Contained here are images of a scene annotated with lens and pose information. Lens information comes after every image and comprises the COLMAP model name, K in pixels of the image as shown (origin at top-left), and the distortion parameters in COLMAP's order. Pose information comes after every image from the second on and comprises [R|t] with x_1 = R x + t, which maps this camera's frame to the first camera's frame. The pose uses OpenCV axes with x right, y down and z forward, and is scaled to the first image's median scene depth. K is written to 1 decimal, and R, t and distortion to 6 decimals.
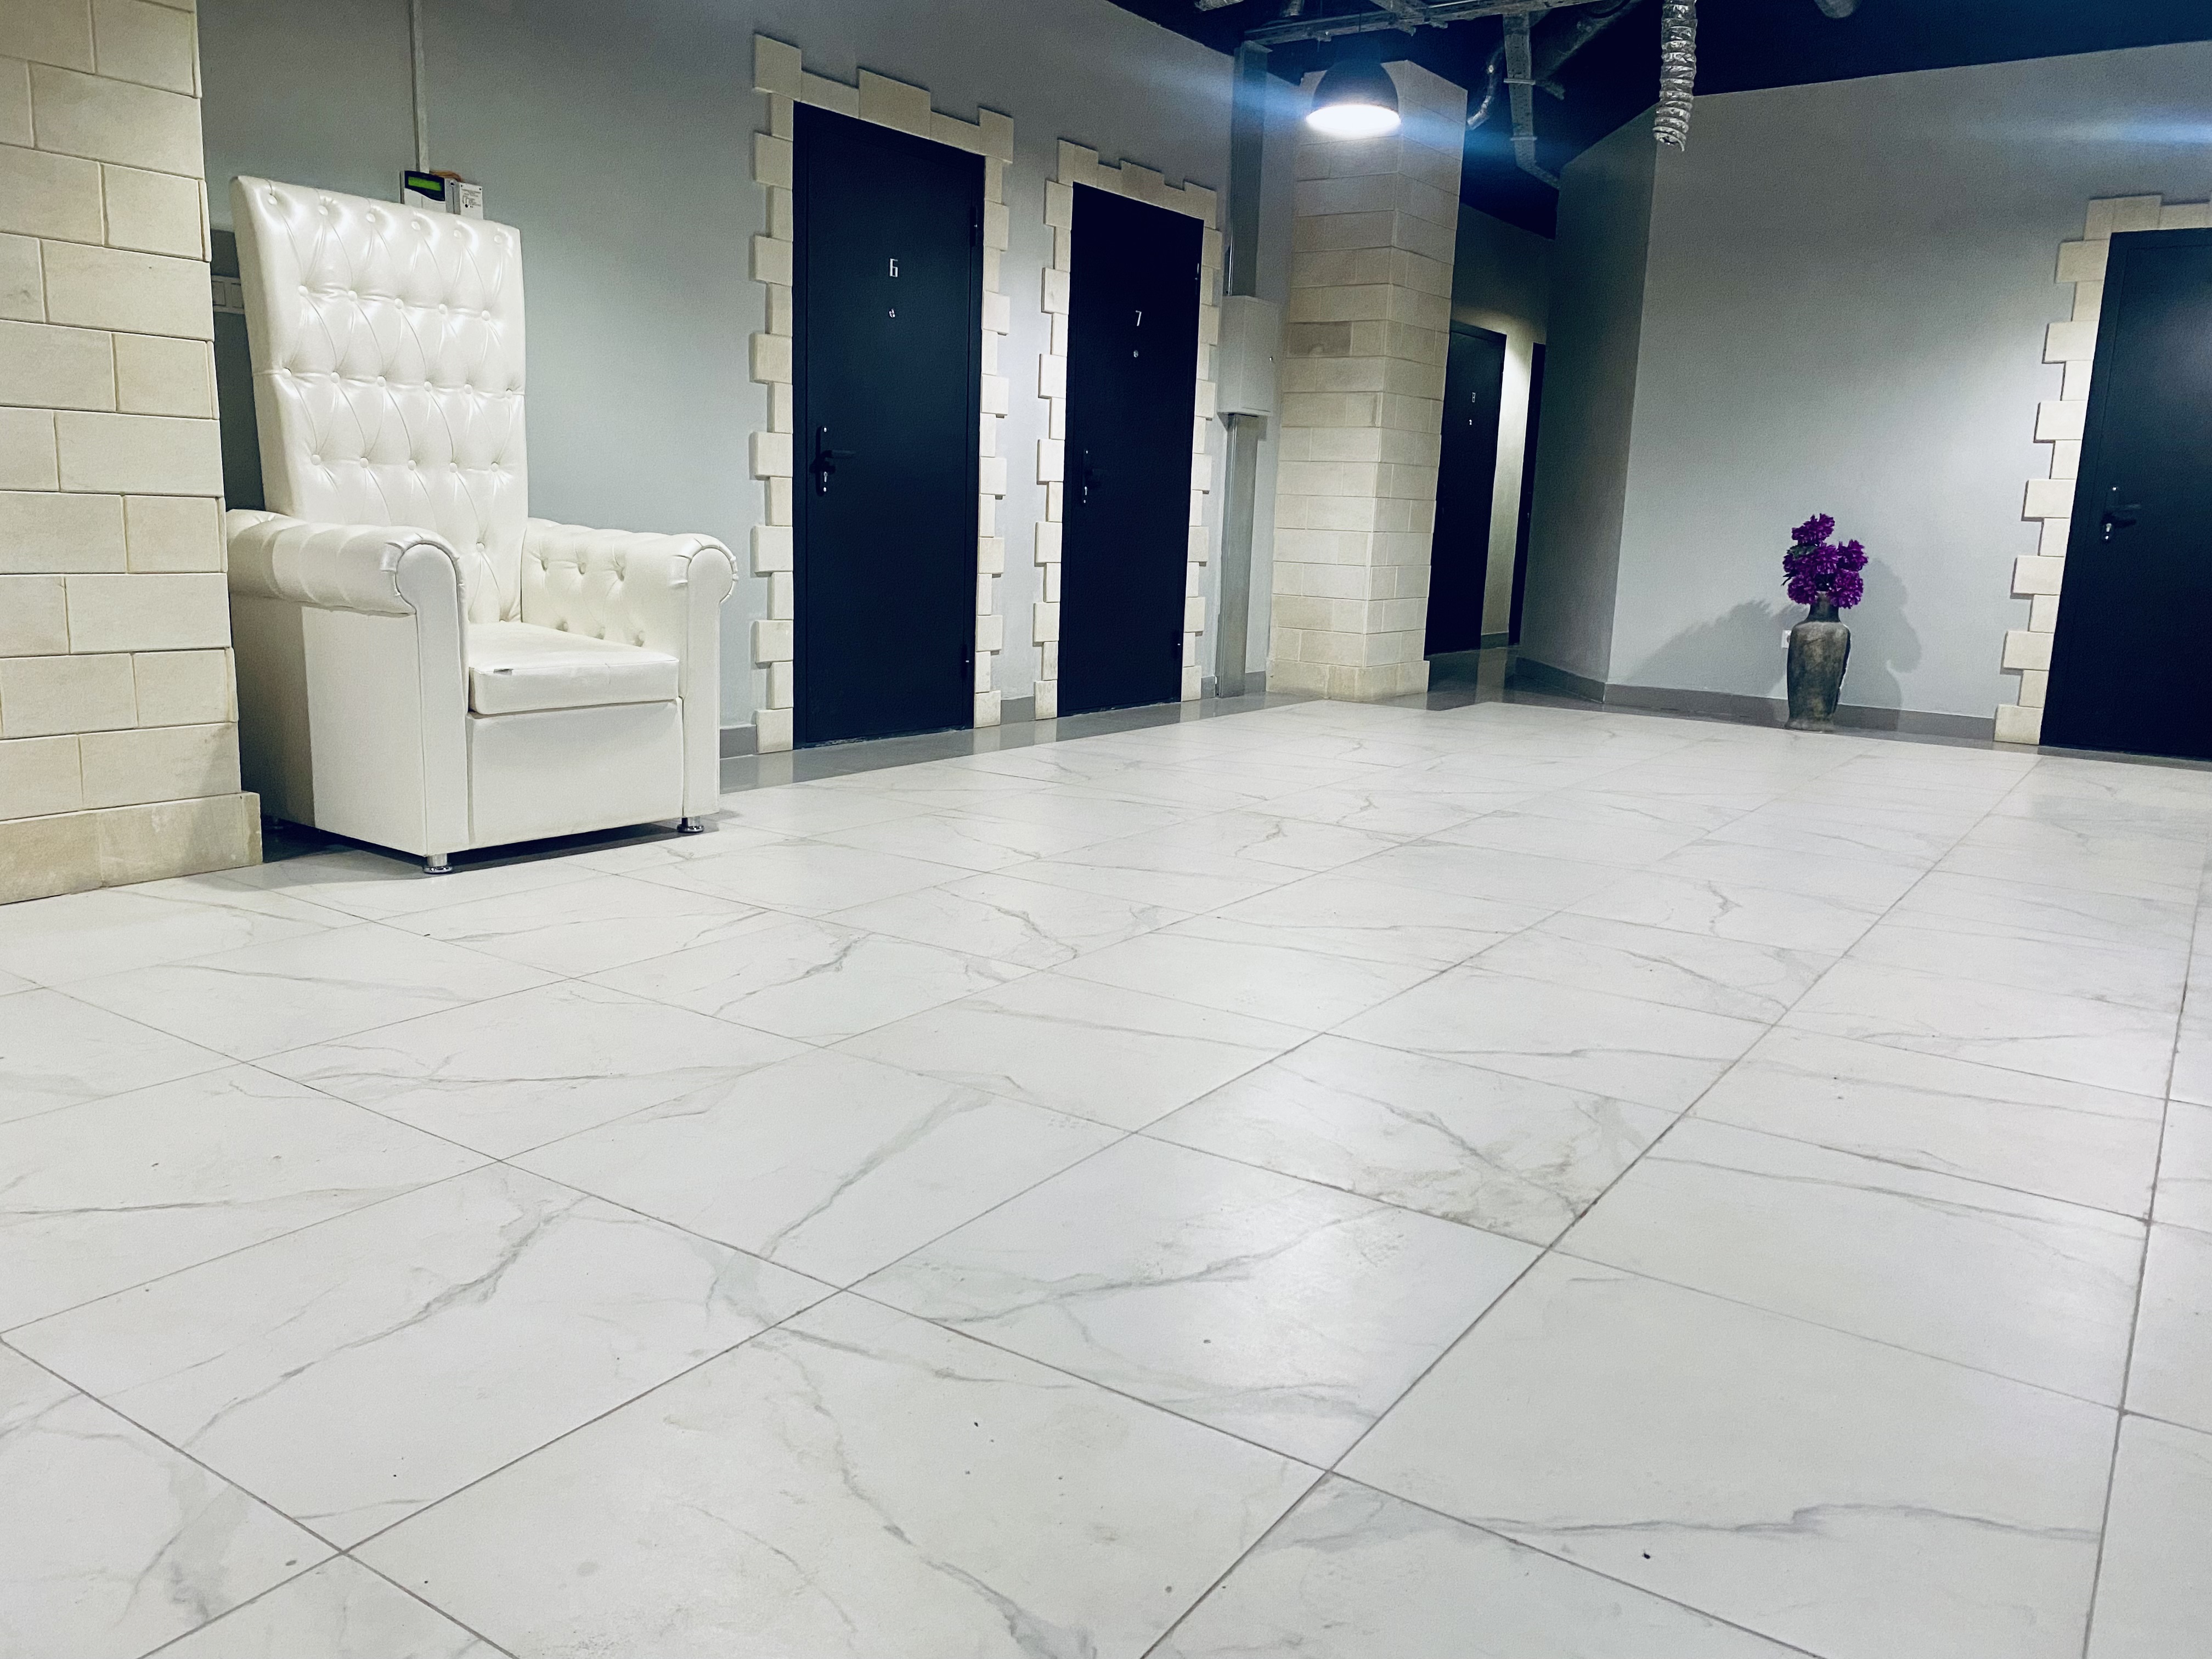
lens RADIAL K [[1706.8, 0, 1126.2], [0, 1706.8, 833.0], [0, 0, 1]] dist [0.067745, -0.065020]
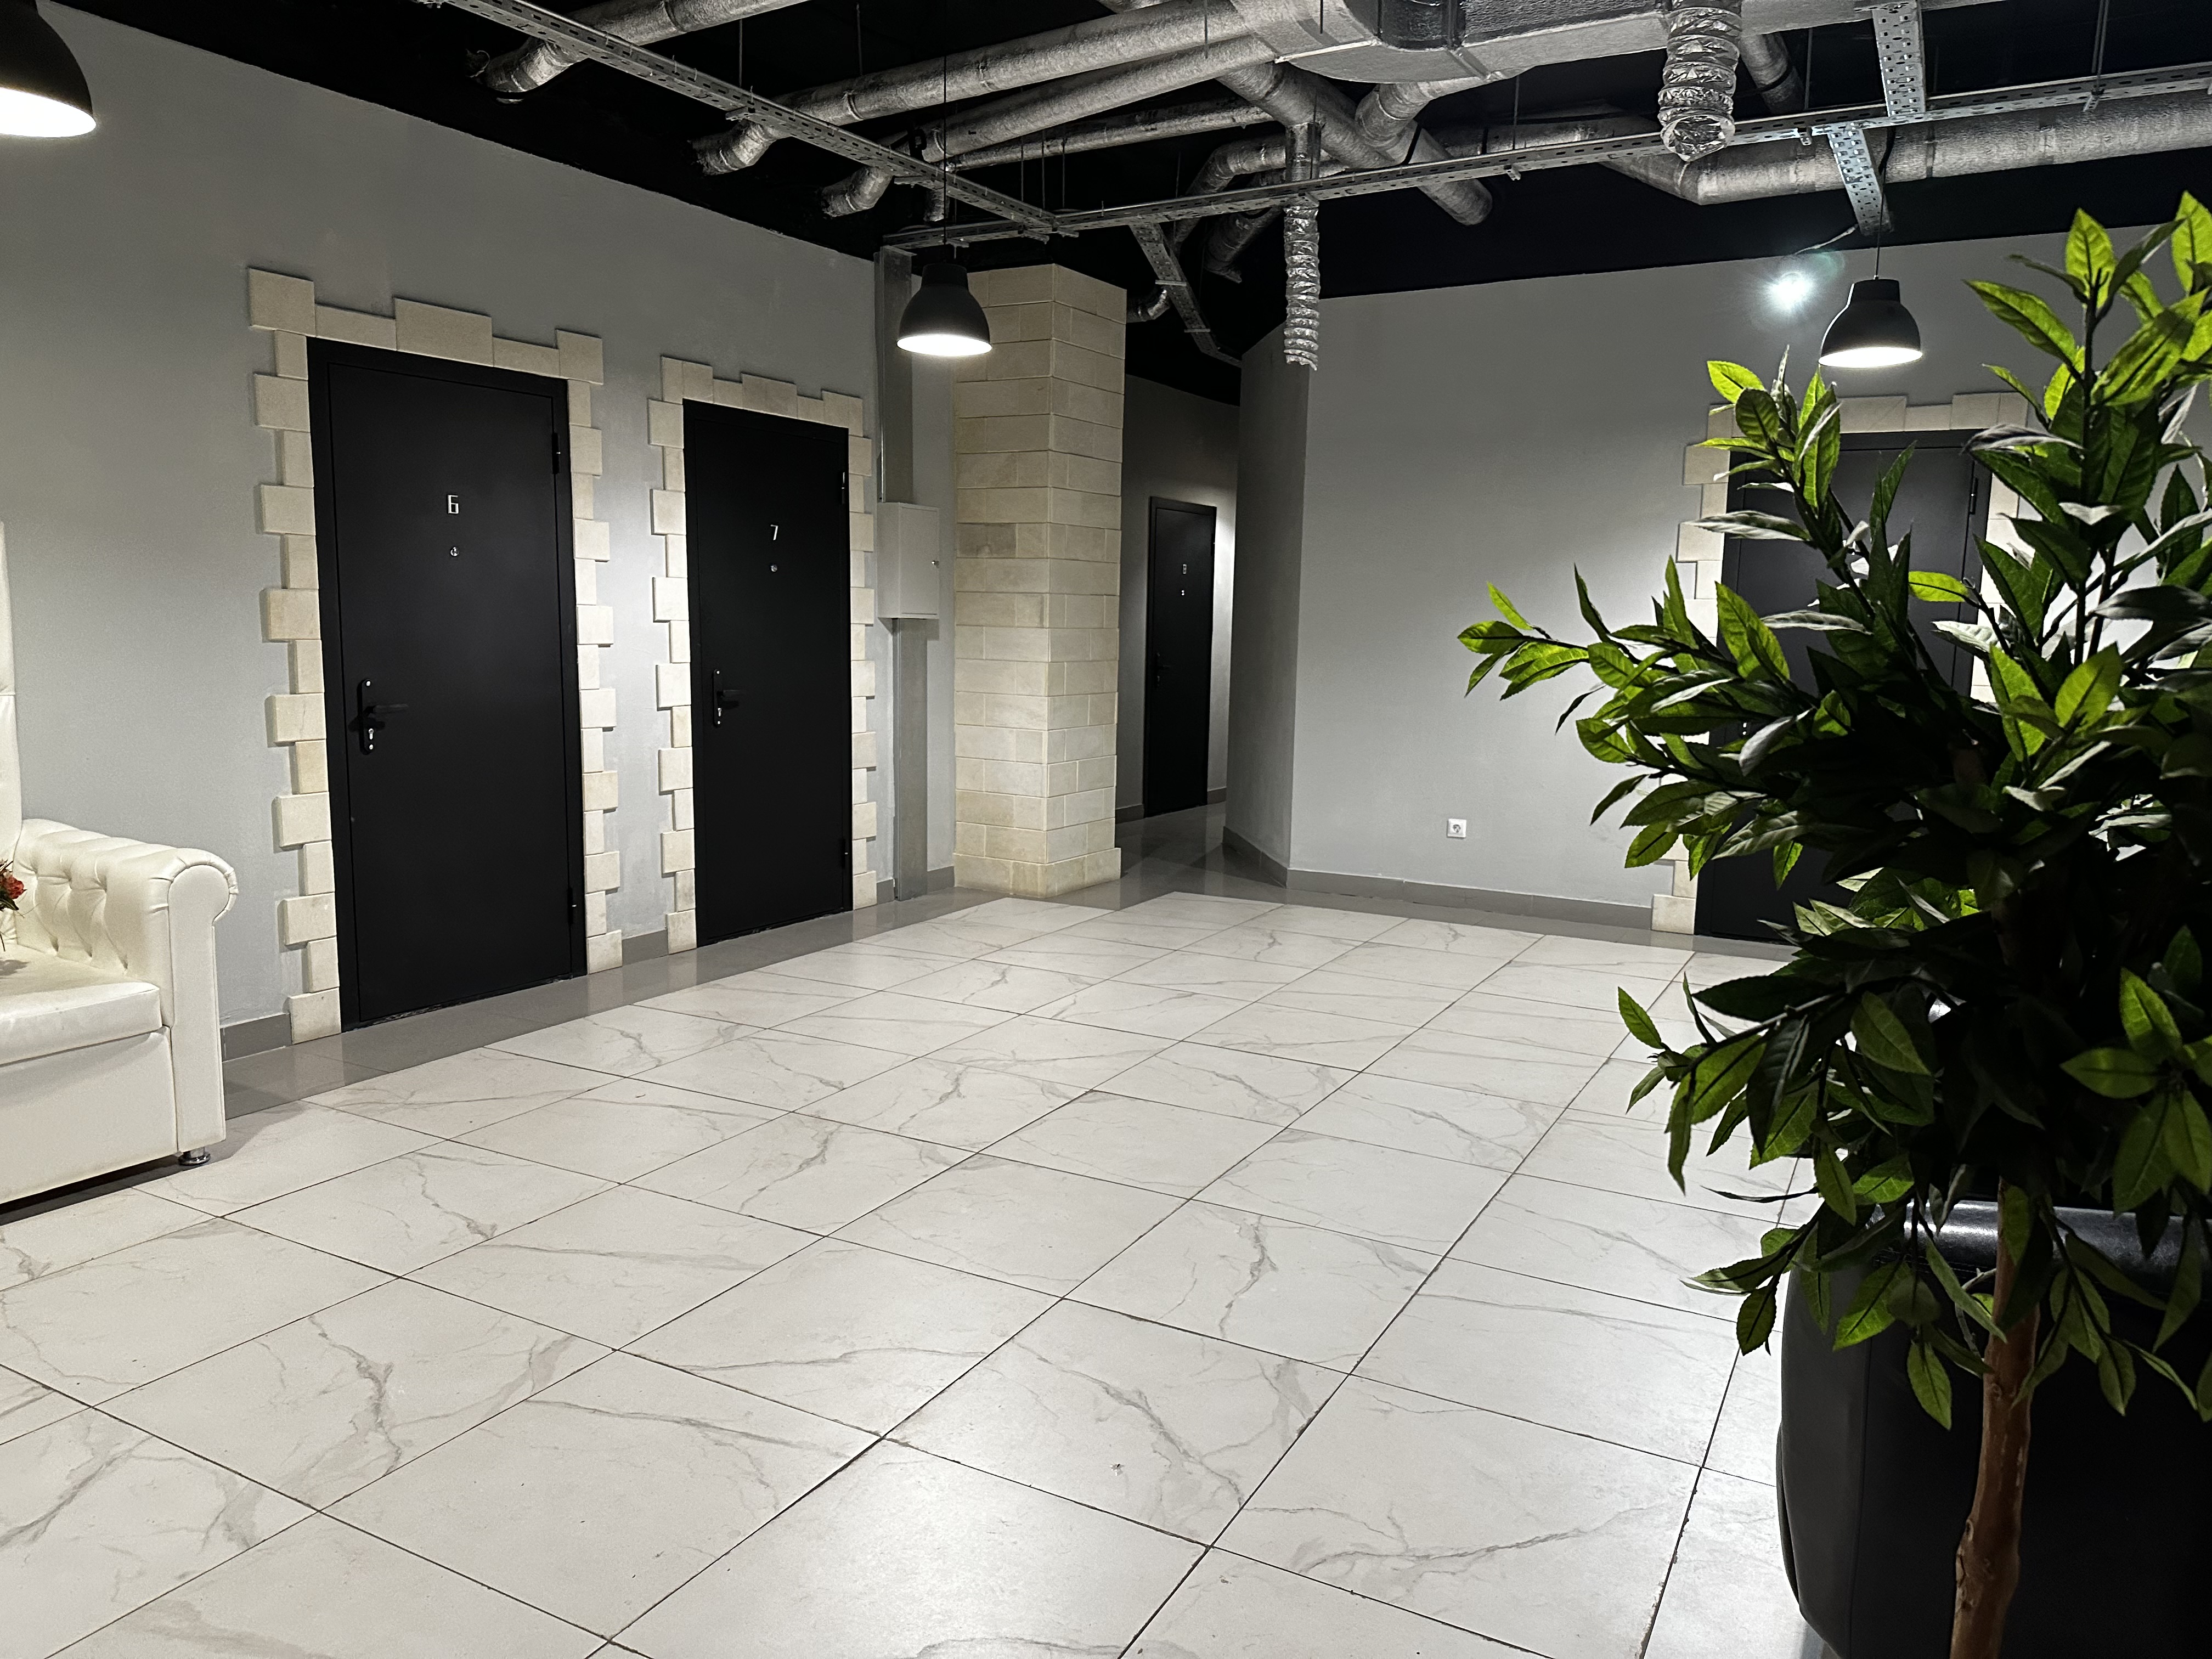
lens RADIAL K [[1513.5, 0, 1099.2], [0, 1513.5, 887.4], [0, 0, 1]] dist [0.026992, -0.031137]
pose [[0.998385, -0.023942, 0.051522, 0.144808], [0.023684, 0.999704, 0.005613, -0.102043], [-0.051642, -0.004384, 0.998656, 0.137028]]
